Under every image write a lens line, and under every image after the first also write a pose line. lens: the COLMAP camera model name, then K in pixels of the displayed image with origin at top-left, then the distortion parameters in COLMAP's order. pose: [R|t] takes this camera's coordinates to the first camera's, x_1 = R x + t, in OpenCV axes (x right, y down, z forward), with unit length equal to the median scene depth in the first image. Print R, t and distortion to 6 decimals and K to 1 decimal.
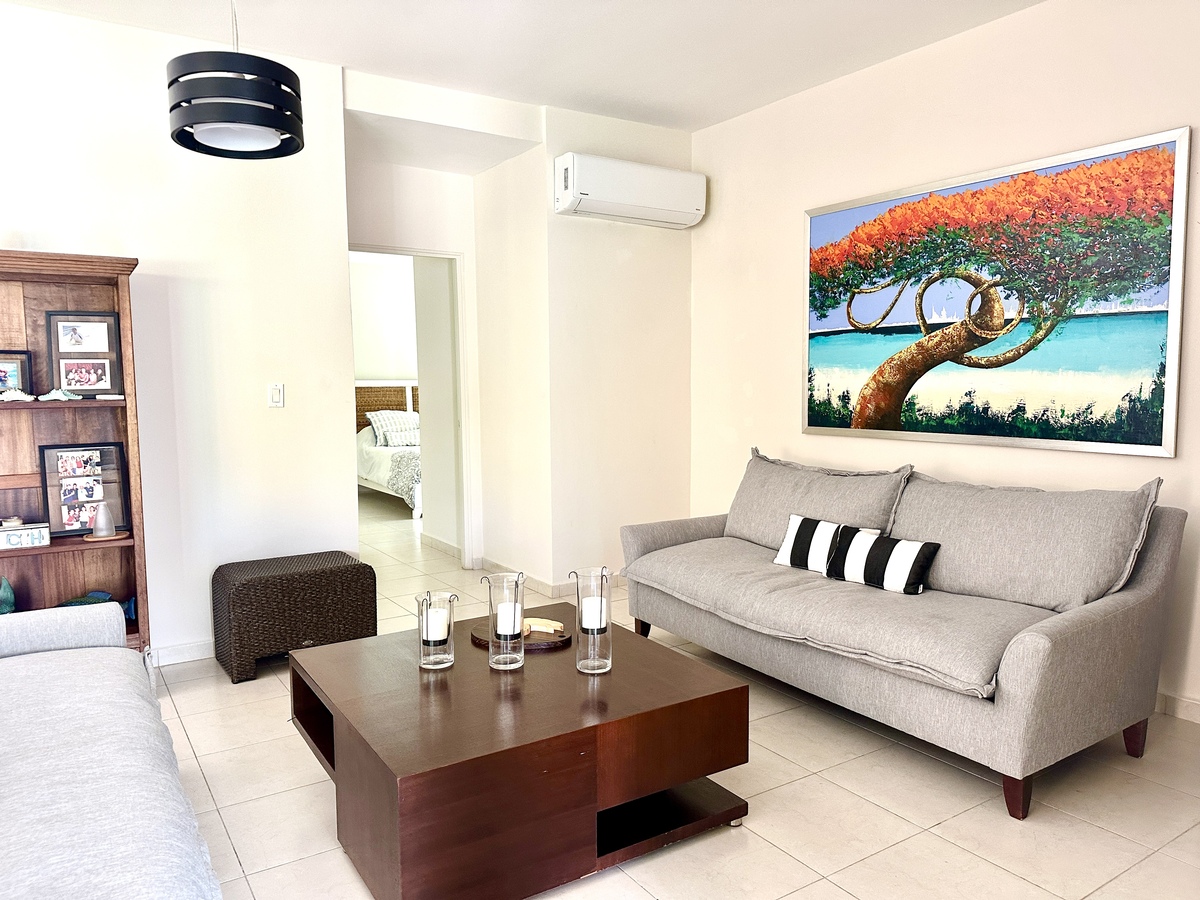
lens RADIAL K [[843.8, 0, 600.0], [0, 843.8, 450.0], [0, 0, 1]] dist [-0.000921, -0.002460]
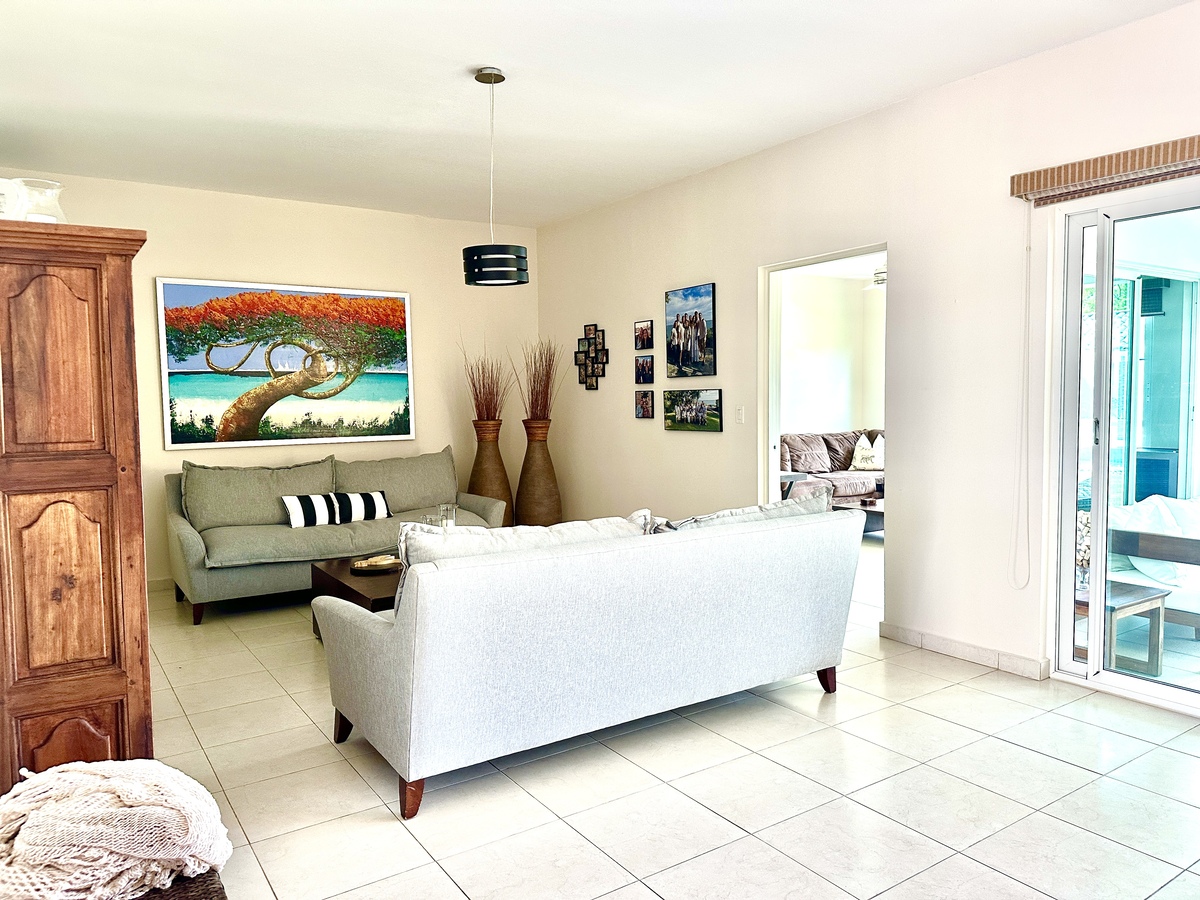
lens RADIAL K [[843.8, 0, 600.0], [0, 843.8, 450.0], [0, 0, 1]] dist [-0.000921, -0.002460]
pose [[-0.011732, -0.056434, 0.998337, -1.234974], [0.096178, 0.993713, 0.057303, -0.034839], [-0.995295, 0.096690, -0.006230, 0.419706]]
